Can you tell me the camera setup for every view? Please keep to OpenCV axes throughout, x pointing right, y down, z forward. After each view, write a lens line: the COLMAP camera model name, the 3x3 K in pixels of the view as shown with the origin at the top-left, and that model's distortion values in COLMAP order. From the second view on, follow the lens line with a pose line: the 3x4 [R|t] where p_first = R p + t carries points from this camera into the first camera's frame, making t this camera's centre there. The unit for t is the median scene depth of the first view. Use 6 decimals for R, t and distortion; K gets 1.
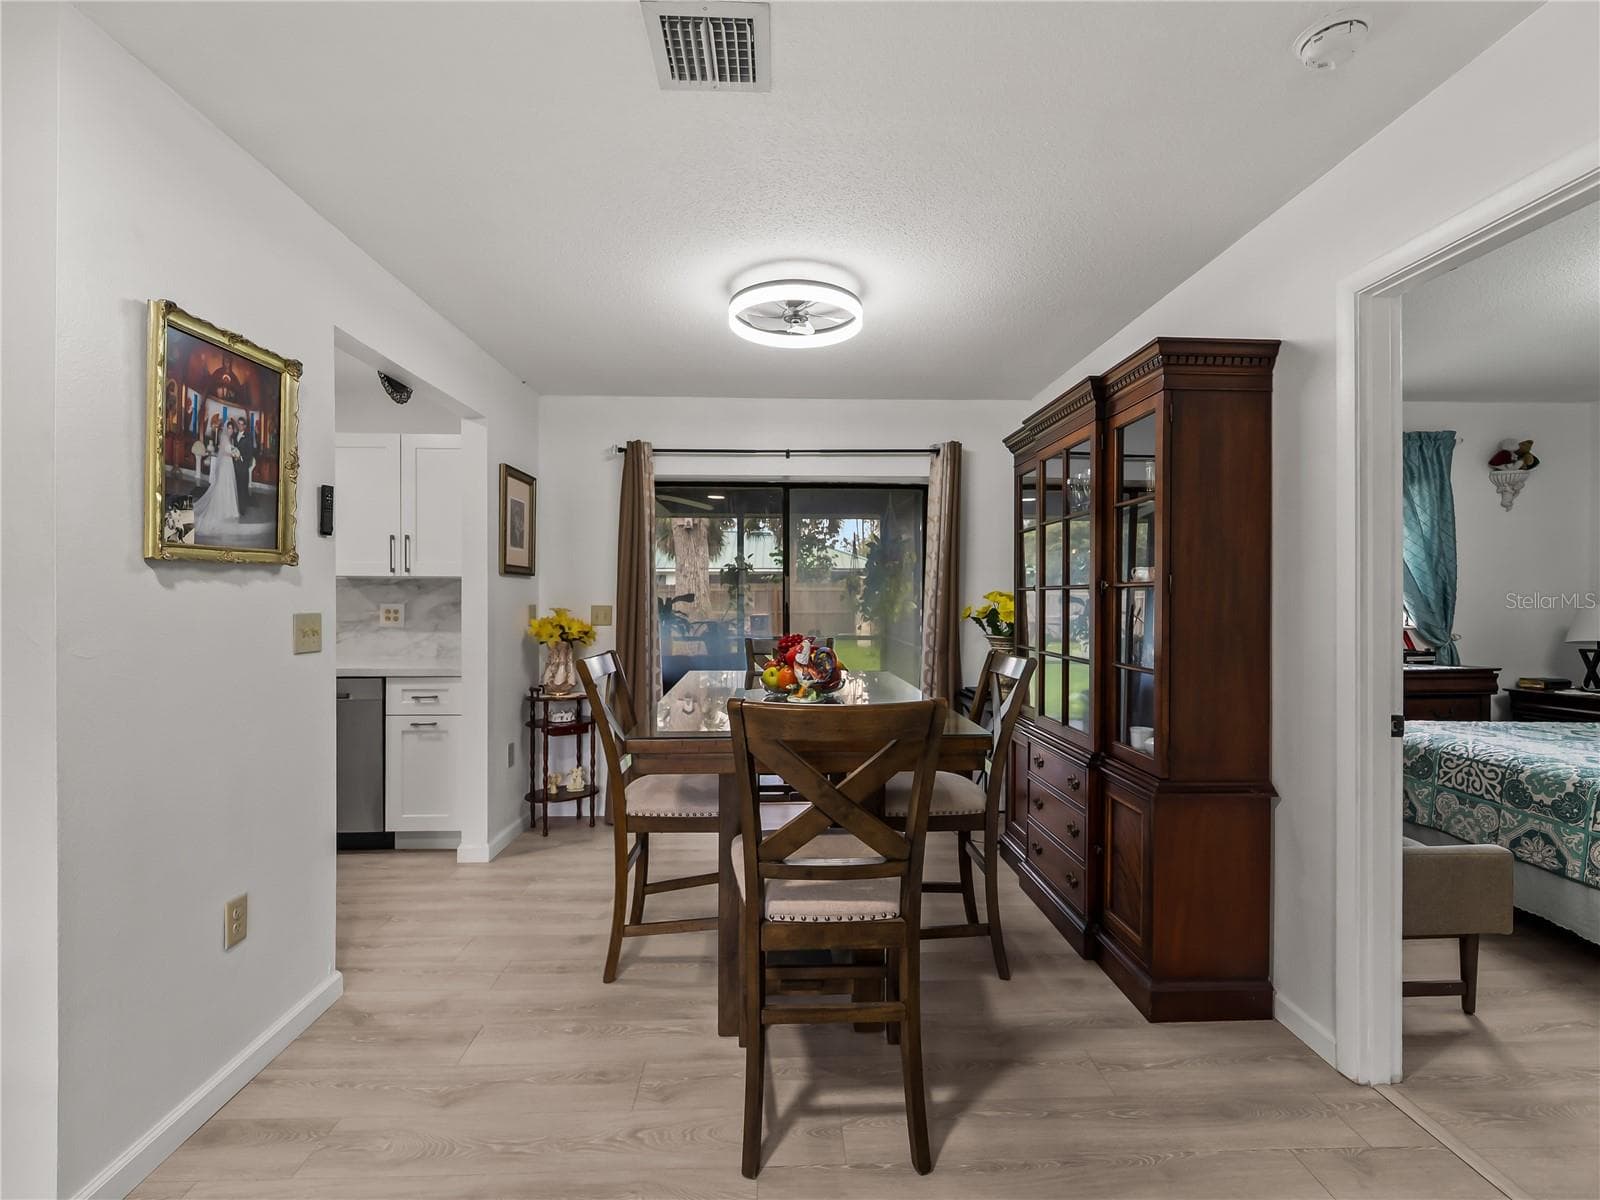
lens RADIAL K [[721.8, 0, 799.0], [0, 721.8, 596.6], [0, 0, 1]] dist [-0.010135, 0.000786]
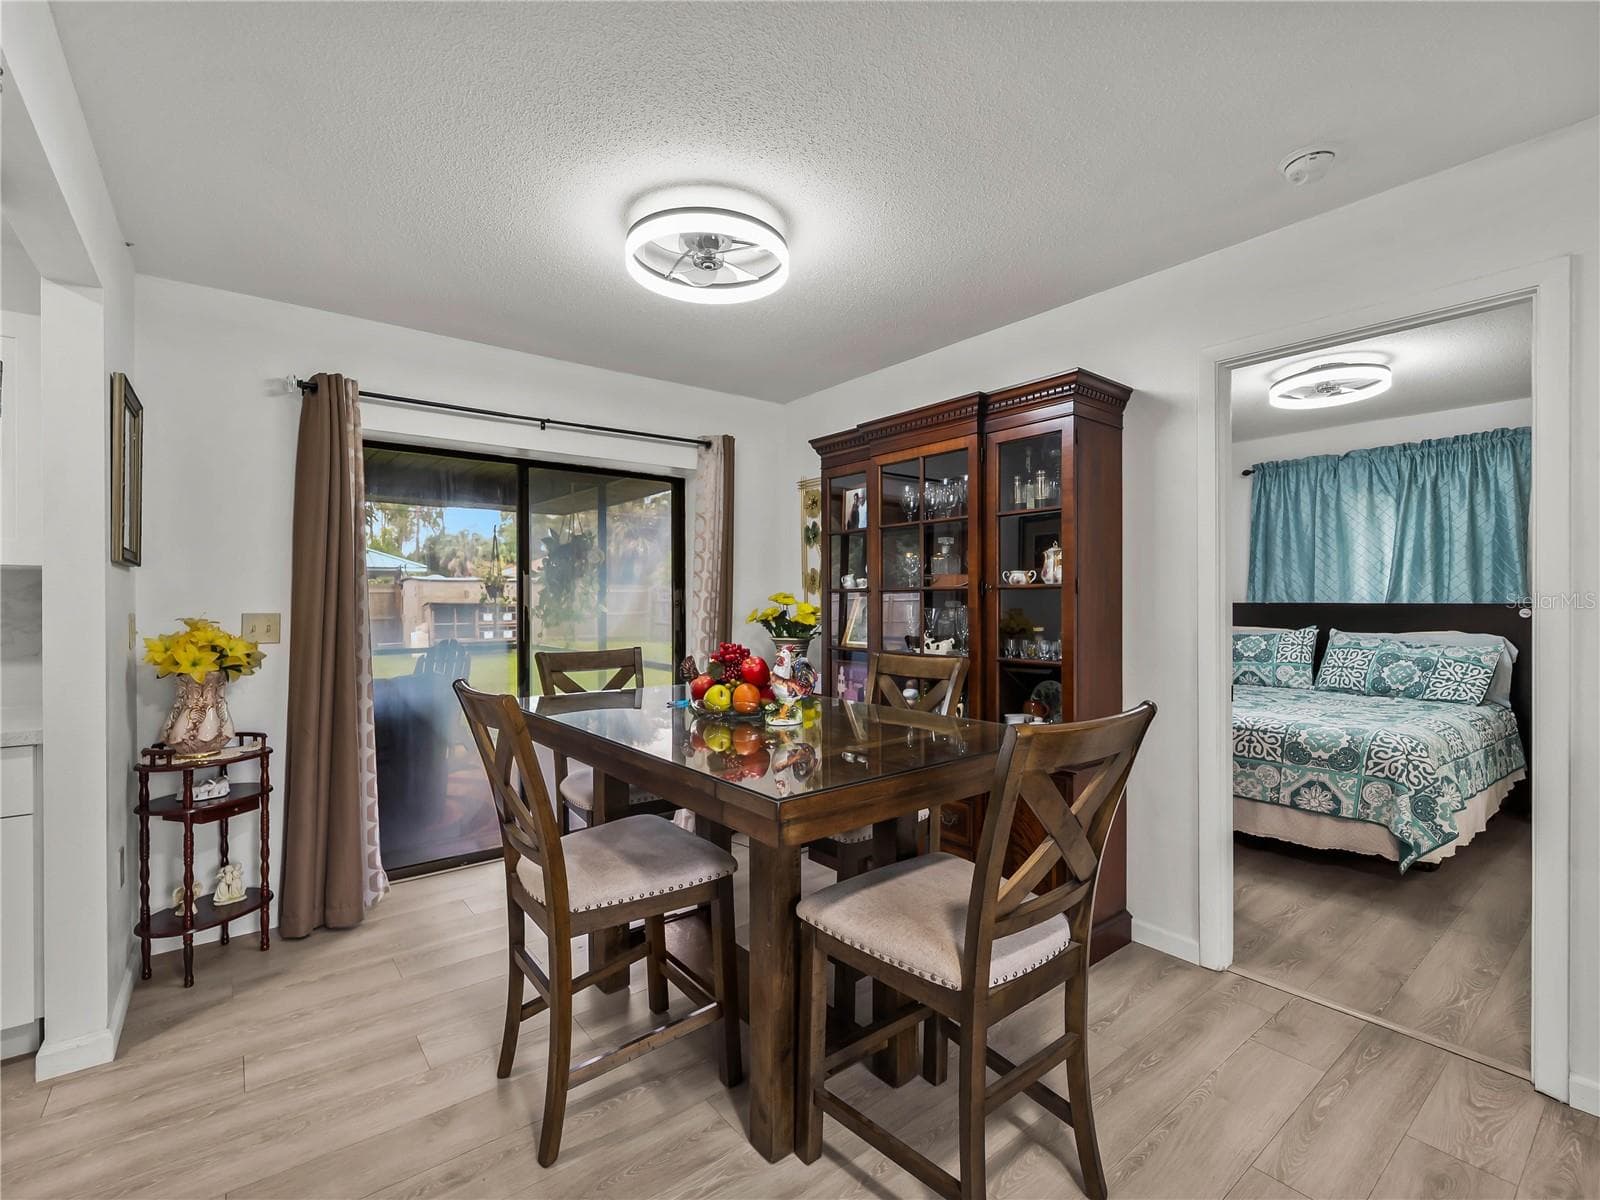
lens RADIAL K [[721.8, 0, 799.3], [0, 721.8, 601.3], [0, 0, 1]] dist [-0.010135, 0.000786]
pose [[0.807722, -0.002987, 0.589556, -0.289816], [0.002864, 0.999995, 0.001144, 0.002033], [-0.589557, 0.000764, 0.807726, 0.191670]]
